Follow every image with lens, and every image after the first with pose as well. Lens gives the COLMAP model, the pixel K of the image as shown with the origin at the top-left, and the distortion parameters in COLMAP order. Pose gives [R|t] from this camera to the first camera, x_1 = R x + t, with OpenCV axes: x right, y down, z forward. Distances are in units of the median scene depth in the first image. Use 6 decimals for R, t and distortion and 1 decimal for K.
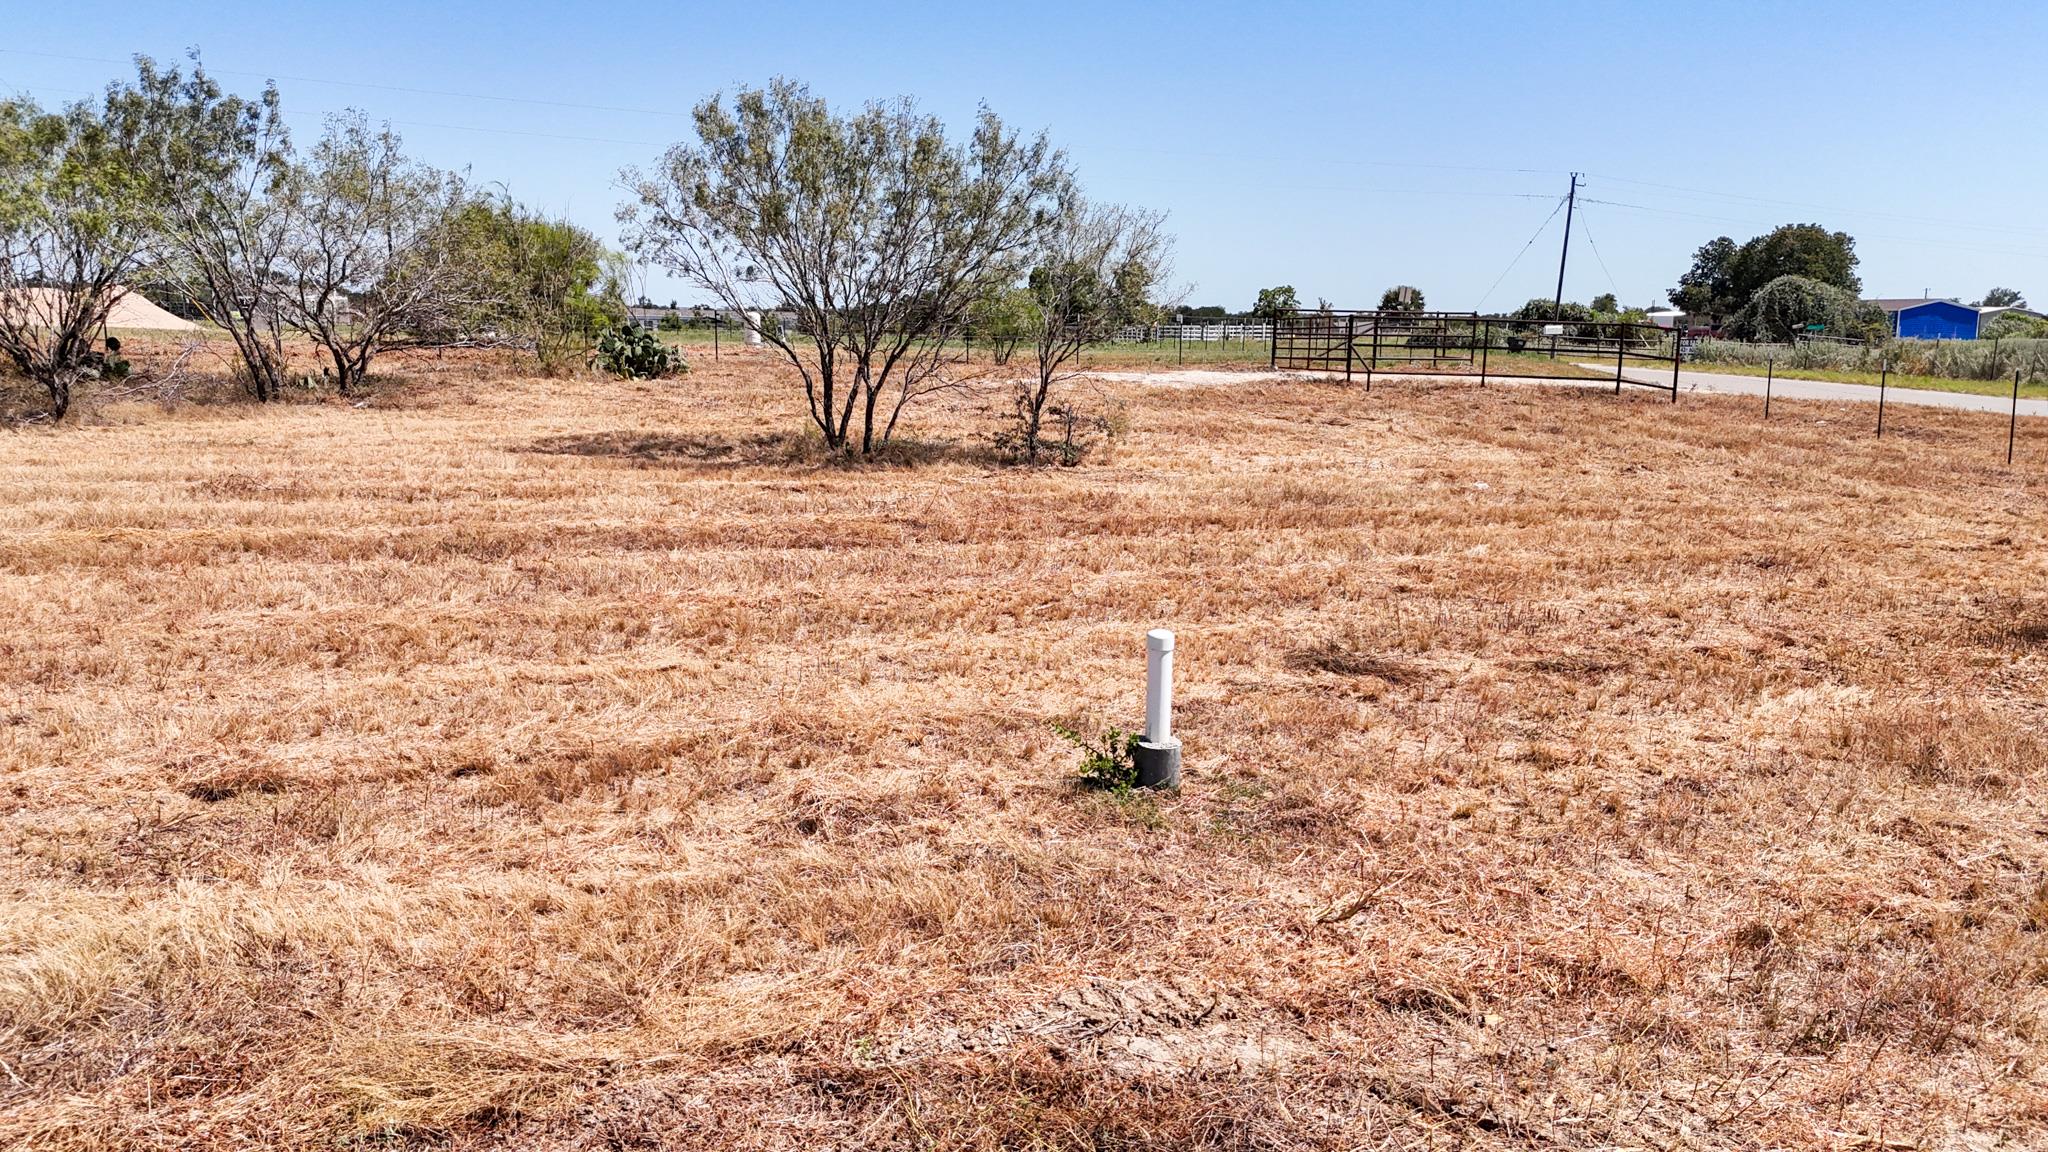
lens RADIAL K [[1513.1, 0, 1015.3], [0, 1513.1, 584.5], [0, 0, 1]] dist [0.059913, -0.045944]
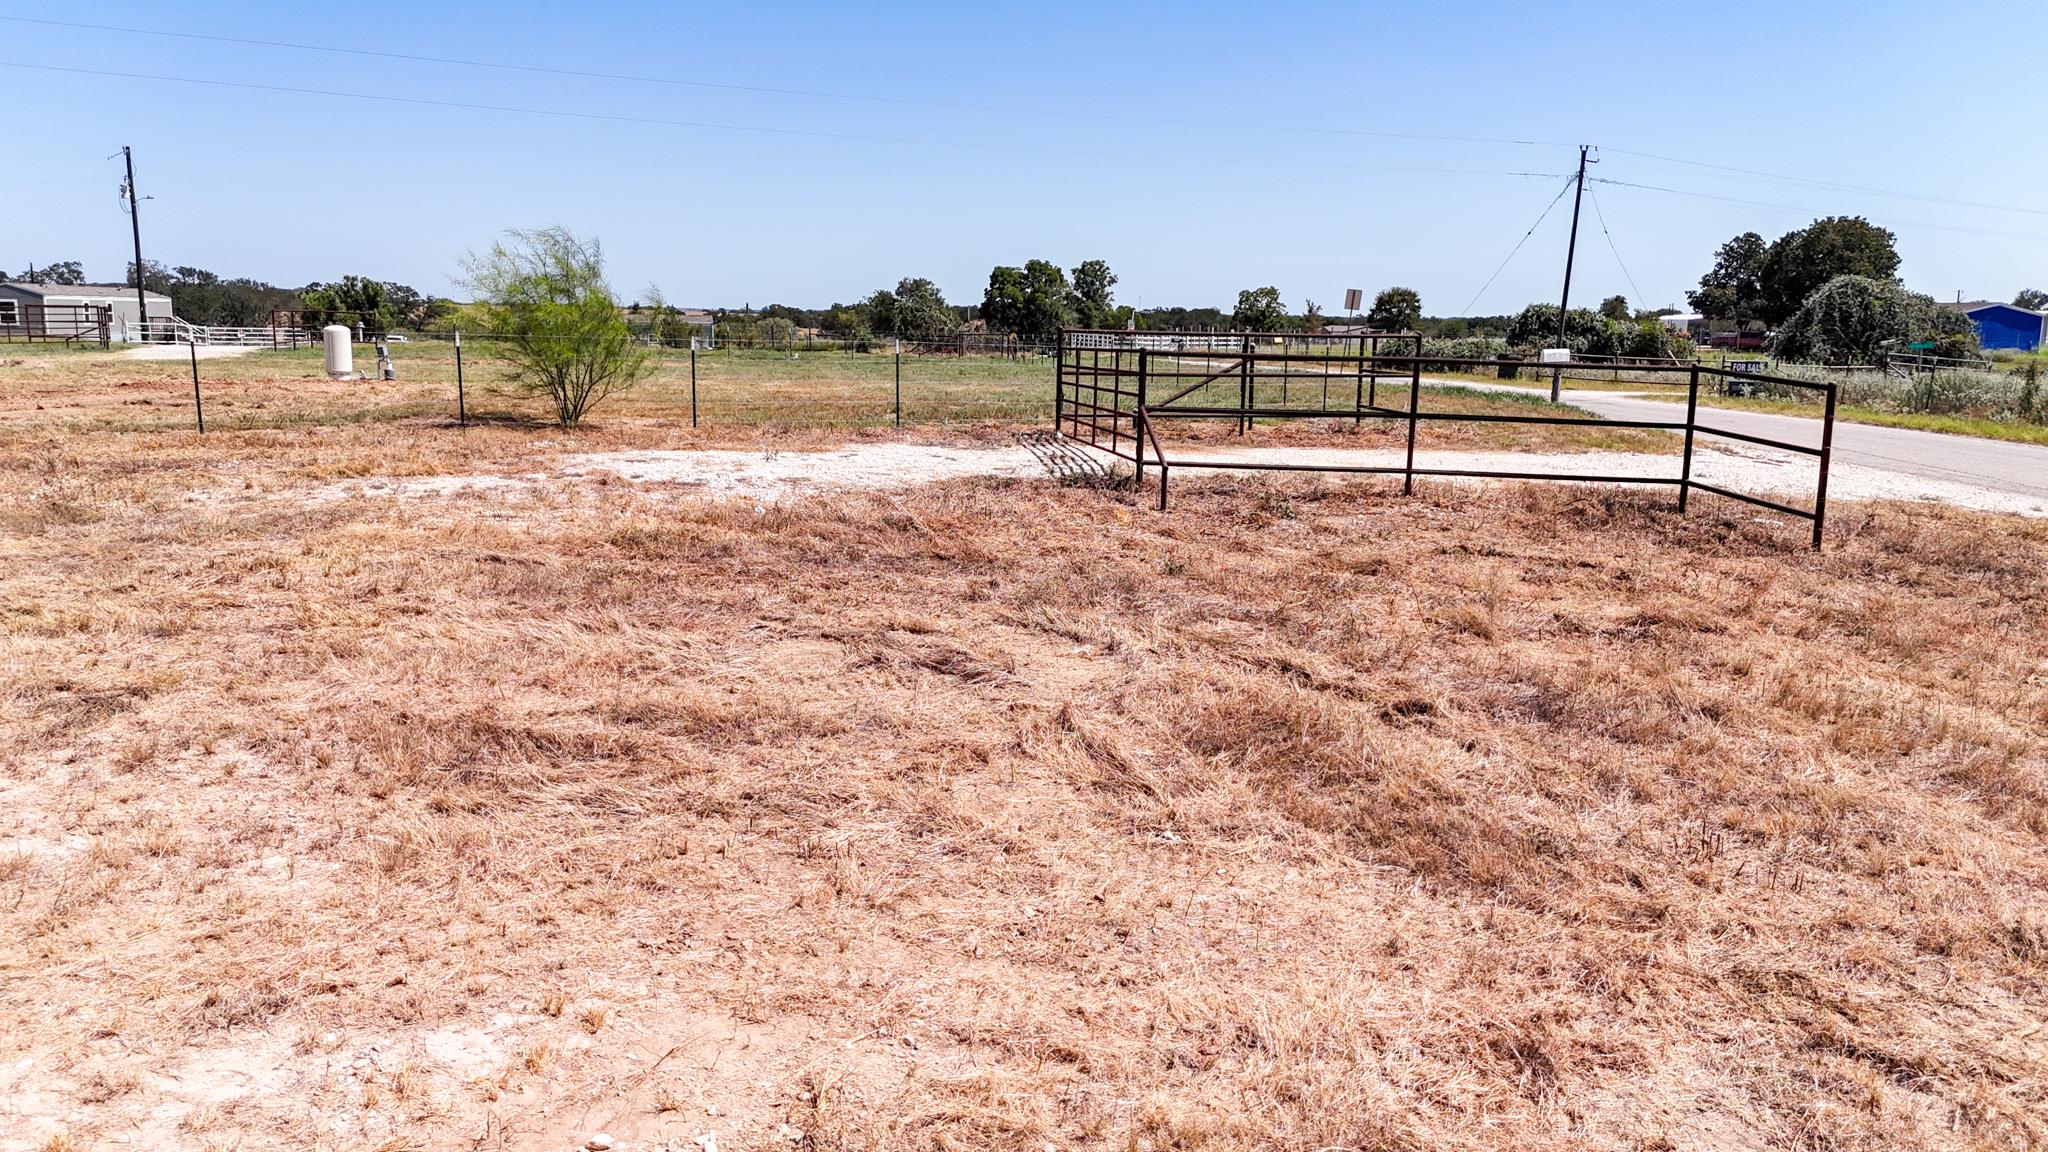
lens RADIAL K [[1513.1, 0, 1015.3], [0, 1513.1, 584.5], [0, 0, 1]] dist [0.059913, -0.045944]
pose [[0.999993, 0.001234, -0.003573, 0.219240], [-0.001236, 0.999999, -0.000700, -0.120581], [0.003573, 0.000704, 0.999993, 0.612860]]
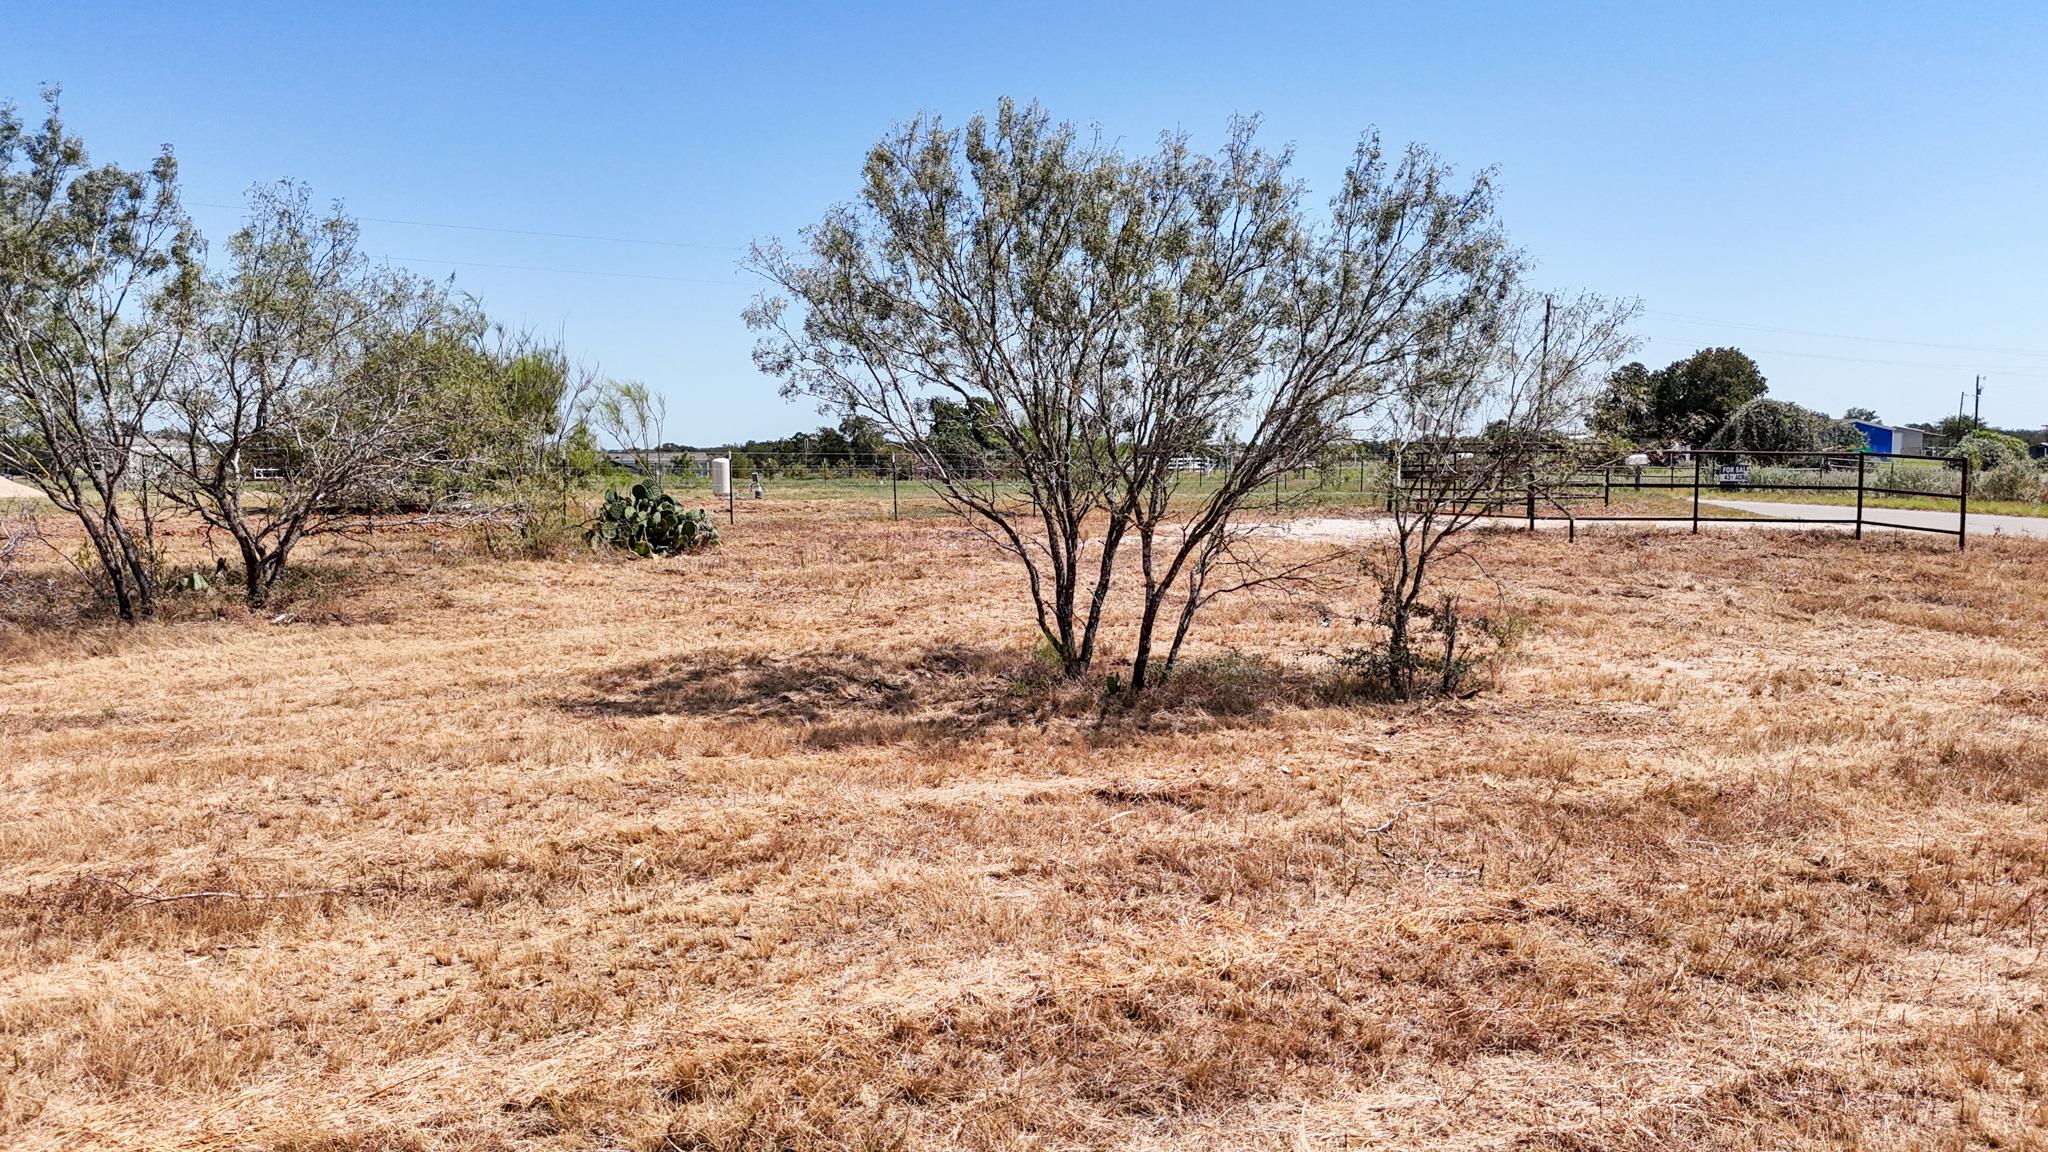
lens RADIAL K [[1534.3, 0, 992.8], [0, 1534.3, 497.7], [0, 0, 1]] dist [0.048882, -0.003446]
pose [[0.997496, -0.023542, 0.066693, -0.133361], [0.032923, 0.989139, -0.143251, -0.050860], [-0.062597, 0.145088, 0.987437, 0.252688]]
